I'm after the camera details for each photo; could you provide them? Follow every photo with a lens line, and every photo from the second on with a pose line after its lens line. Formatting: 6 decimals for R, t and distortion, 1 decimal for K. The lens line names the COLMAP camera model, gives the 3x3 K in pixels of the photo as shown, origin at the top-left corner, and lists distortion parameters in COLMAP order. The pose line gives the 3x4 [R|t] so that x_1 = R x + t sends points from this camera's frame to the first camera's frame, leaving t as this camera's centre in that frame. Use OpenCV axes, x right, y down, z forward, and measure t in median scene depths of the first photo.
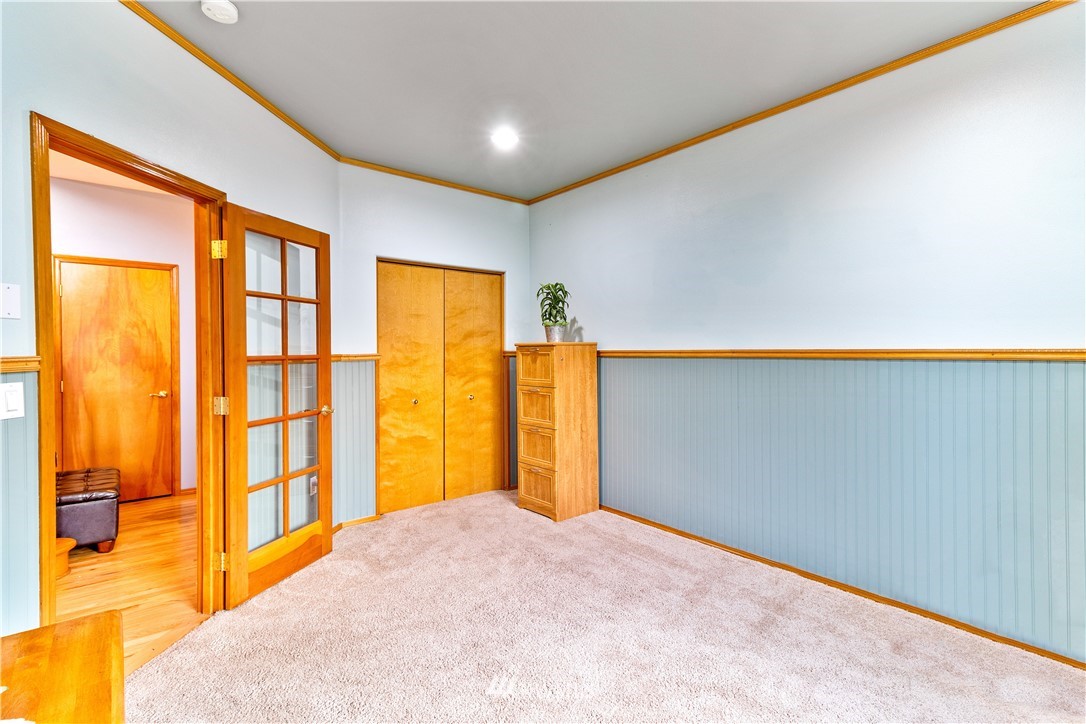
lens RADIAL K [[498.9, 0, 540.6], [0, 498.9, 347.5], [0, 0, 1]] dist [0.019338, -0.000680]
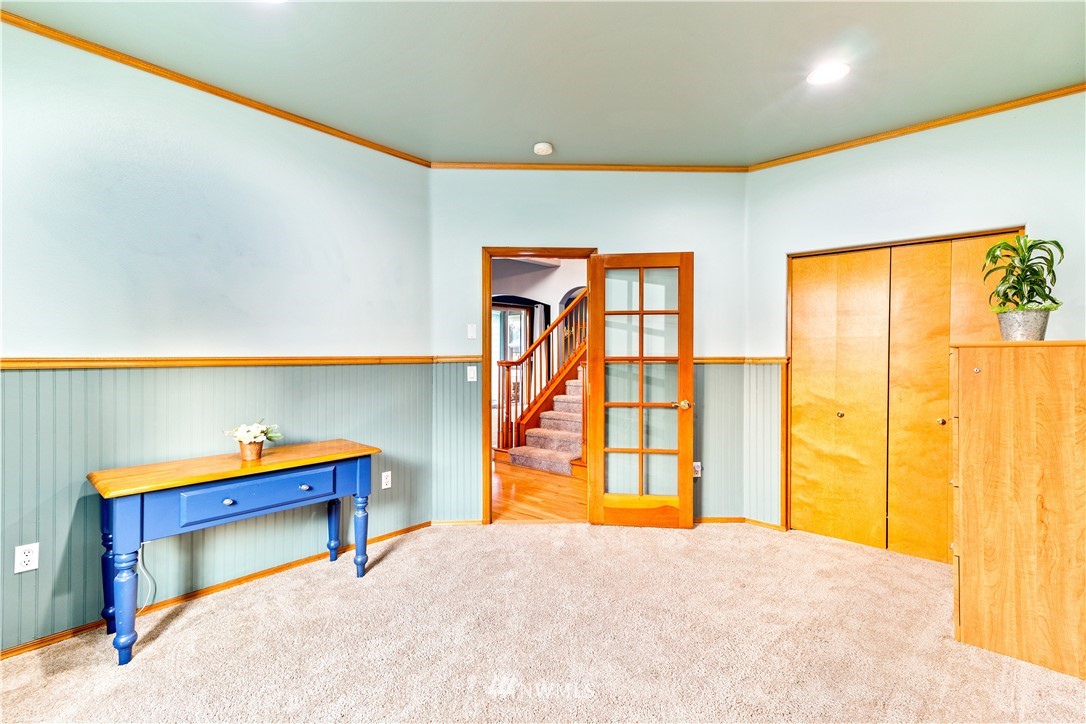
lens RADIAL K [[490.0, 0, 544.6], [0, 490.0, 354.2], [0, 0, 1]] dist [0.018131, -0.000240]
pose [[0.160276, 0.007189, -0.987046, 0.535845], [0.003331, 0.999964, 0.007823, -0.001565], [0.987067, -0.004542, 0.160247, 0.410440]]
